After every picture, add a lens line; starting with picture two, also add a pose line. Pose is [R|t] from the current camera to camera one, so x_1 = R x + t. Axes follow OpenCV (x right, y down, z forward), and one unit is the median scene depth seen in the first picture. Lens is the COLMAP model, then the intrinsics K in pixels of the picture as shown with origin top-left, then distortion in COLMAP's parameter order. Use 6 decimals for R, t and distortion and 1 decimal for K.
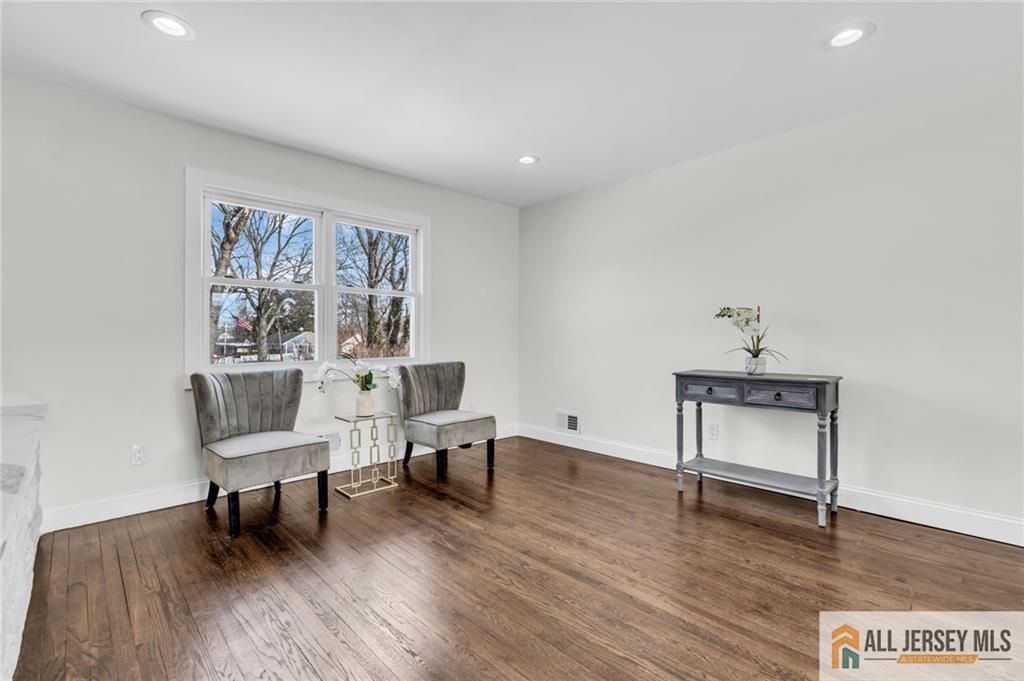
lens RADIAL K [[459.0, 0, 512.4], [0, 459.0, 350.7], [0, 0, 1]] dist [-0.008059, 0.002725]
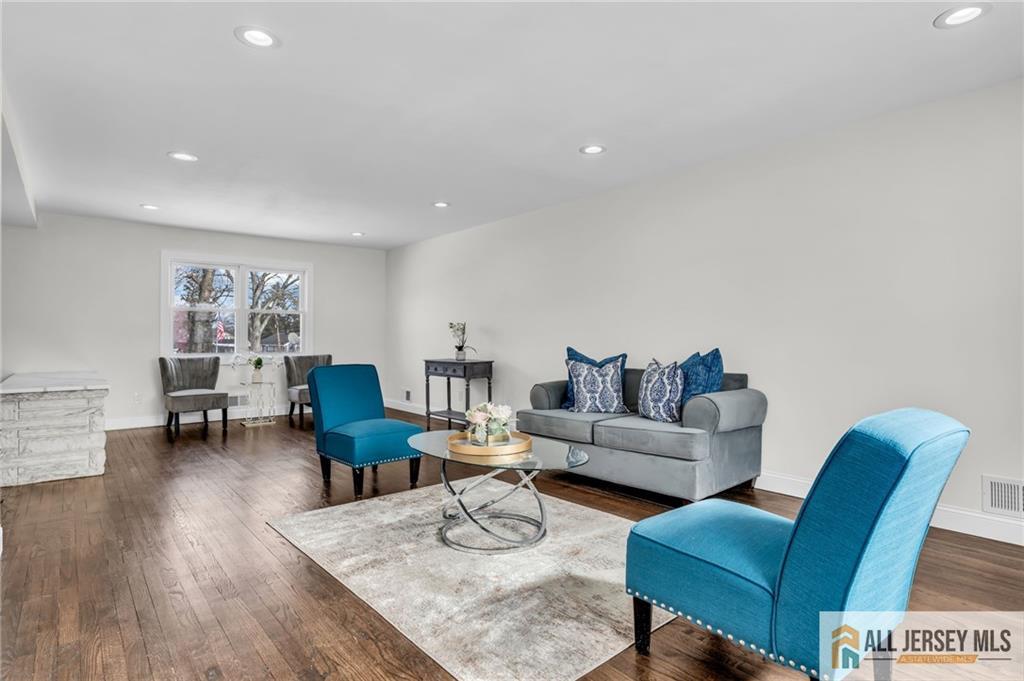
lens RADIAL K [[527.3, 0, 519.5], [0, 527.3, 345.8], [0, 0, 1]] dist [-0.006178, 0.003264]
pose [[0.998563, 0.003036, -0.053500, 0.827320], [-0.003808, 0.999890, -0.014337, 0.022620], [0.053451, 0.014520, 0.998465, -1.010032]]
